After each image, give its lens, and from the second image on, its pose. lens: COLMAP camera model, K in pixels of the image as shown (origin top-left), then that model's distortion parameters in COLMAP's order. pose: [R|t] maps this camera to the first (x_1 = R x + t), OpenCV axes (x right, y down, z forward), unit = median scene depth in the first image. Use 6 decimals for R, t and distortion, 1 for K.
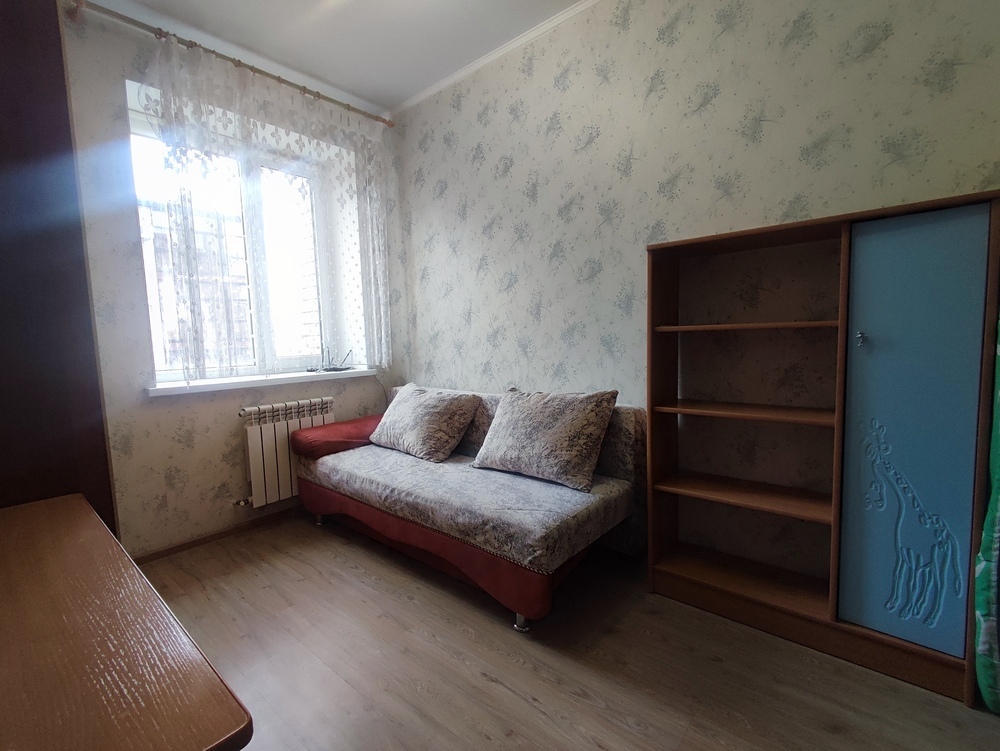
lens RADIAL K [[454.5, 0, 500.0], [0, 454.5, 375.5], [0, 0, 1]] dist [-0.002626, -0.001032]
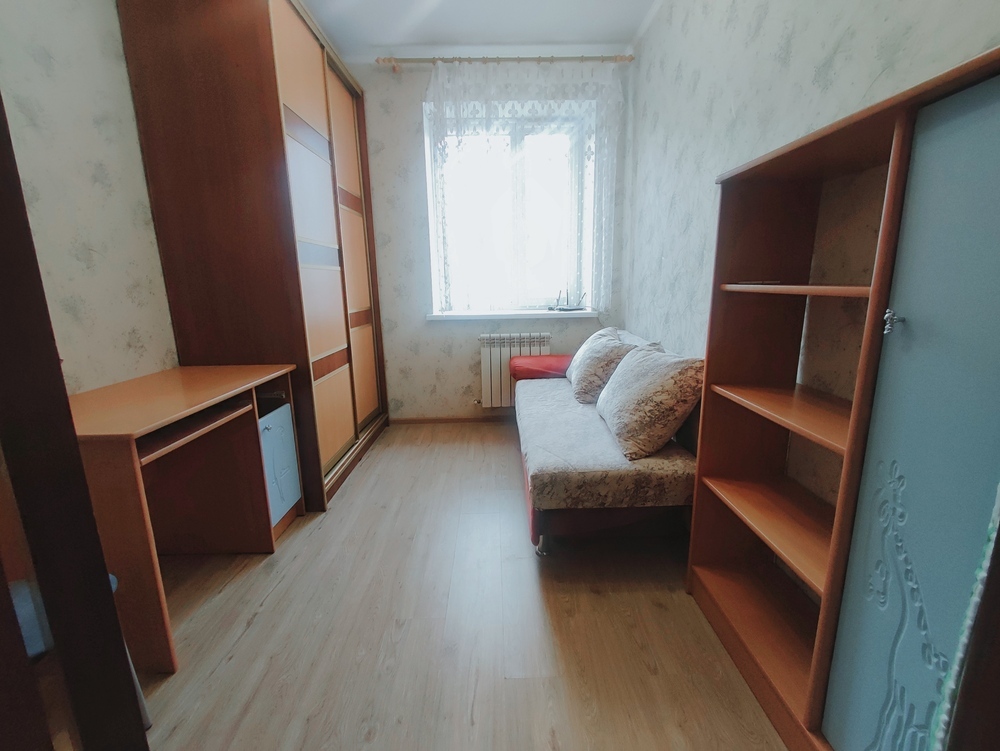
lens RADIAL K [[454.5, 0, 500.0], [0, 454.5, 375.5], [0, 0, 1]] dist [-0.002626, -0.001032]
pose [[0.661508, 0.171959, -0.729957, 0.548315], [-0.067665, 0.983072, 0.170266, -0.047440], [0.746879, -0.063239, 0.661946, 0.148805]]
